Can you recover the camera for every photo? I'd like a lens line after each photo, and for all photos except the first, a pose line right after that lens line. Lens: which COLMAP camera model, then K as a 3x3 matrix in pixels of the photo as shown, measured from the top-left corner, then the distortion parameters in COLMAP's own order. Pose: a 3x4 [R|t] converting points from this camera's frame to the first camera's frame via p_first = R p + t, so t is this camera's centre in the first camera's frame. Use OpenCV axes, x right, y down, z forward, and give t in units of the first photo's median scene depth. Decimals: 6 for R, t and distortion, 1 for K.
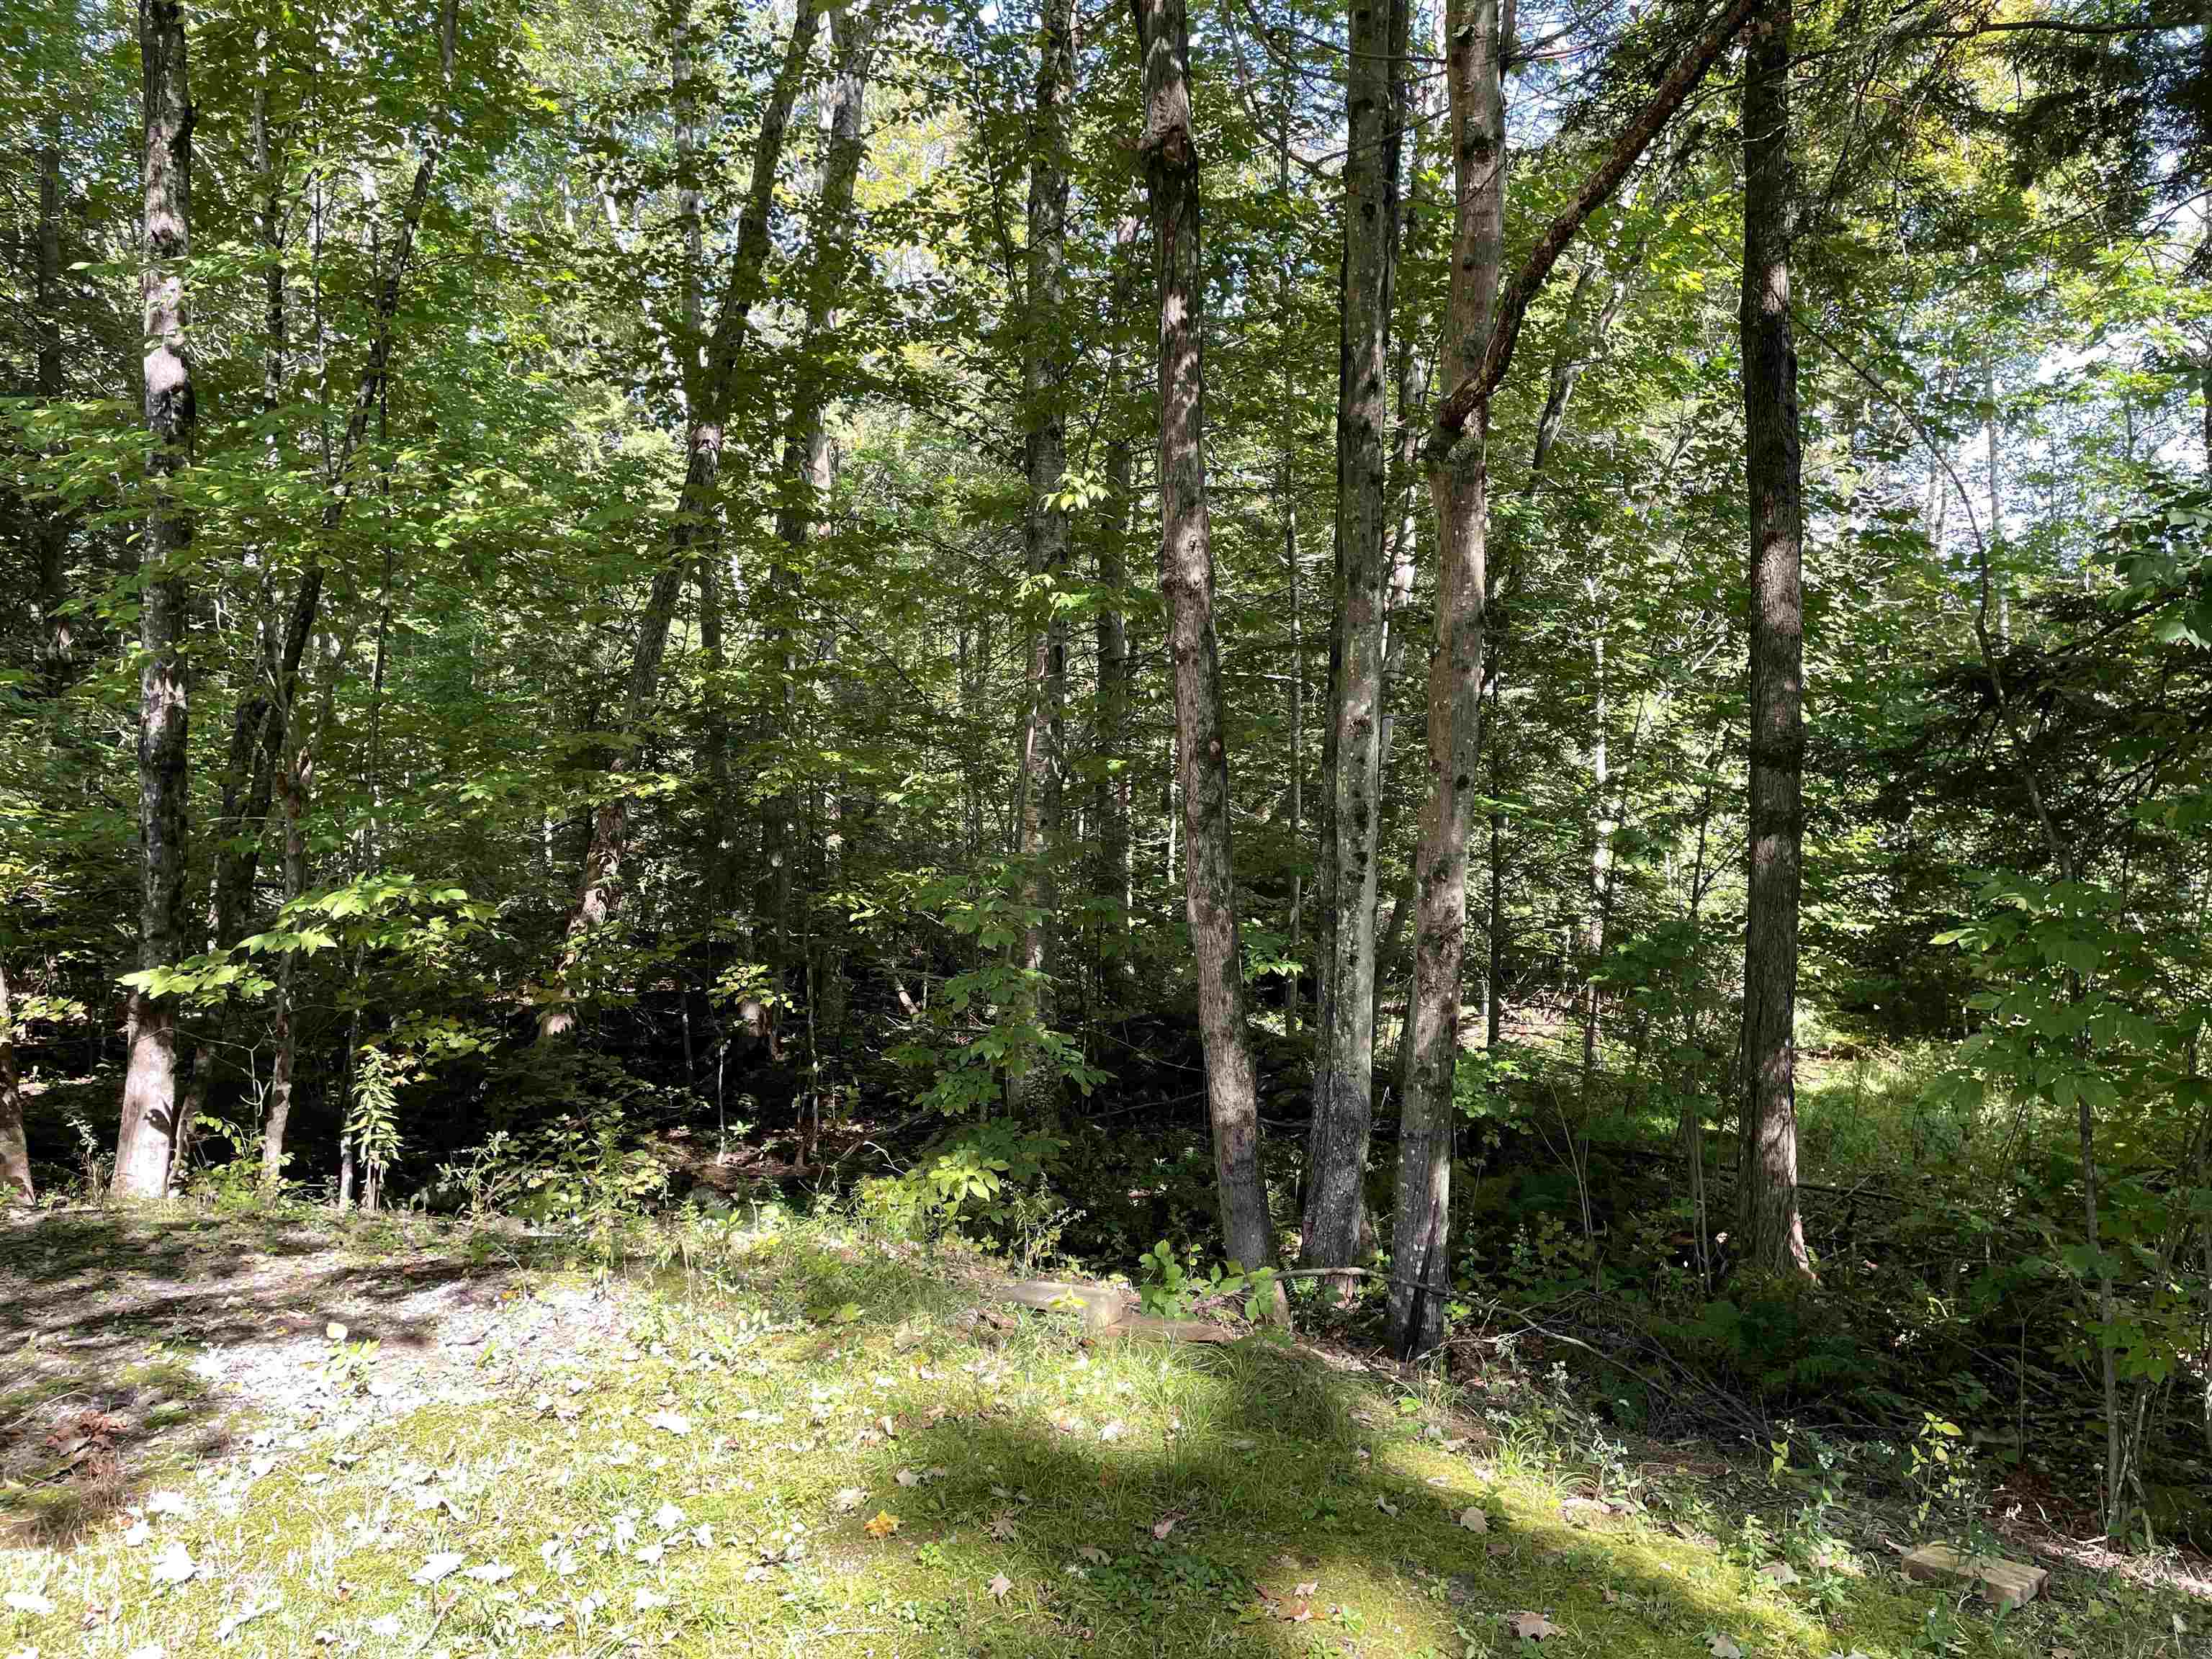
lens RADIAL K [[1670.6, 0, 1108.4], [0, 1670.6, 825.9], [0, 0, 1]] dist [0.062716, -0.075978]
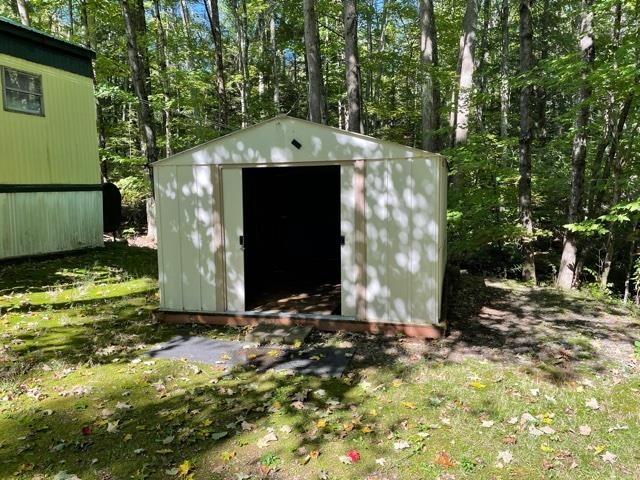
lens RADIAL K [[483.4, 0, 320.0], [0, 483.4, 244.3], [0, 0, 1]] dist [0.062716, -0.075978]
pose [[0.562002, 0.102283, -0.820788, -0.037596], [0.000008, 0.992324, 0.123665, 0.003883], [0.827136, -0.069506, 0.557687, 0.017749]]
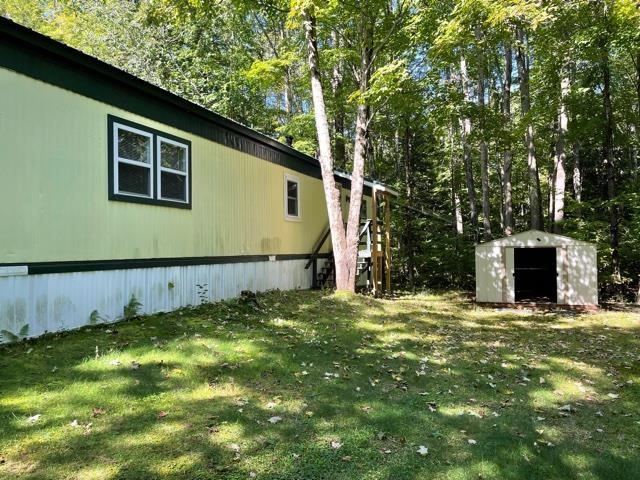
lens RADIAL K [[483.4, 0, 316.3], [0, 483.4, 236.1], [0, 0, 1]] dist [0.062716, -0.075978]
pose [[0.471404, -0.018178, -0.881730, 0.586819], [-0.002627, 0.999754, -0.022016, -0.017950], [0.881914, 0.012695, 0.471240, -1.172731]]
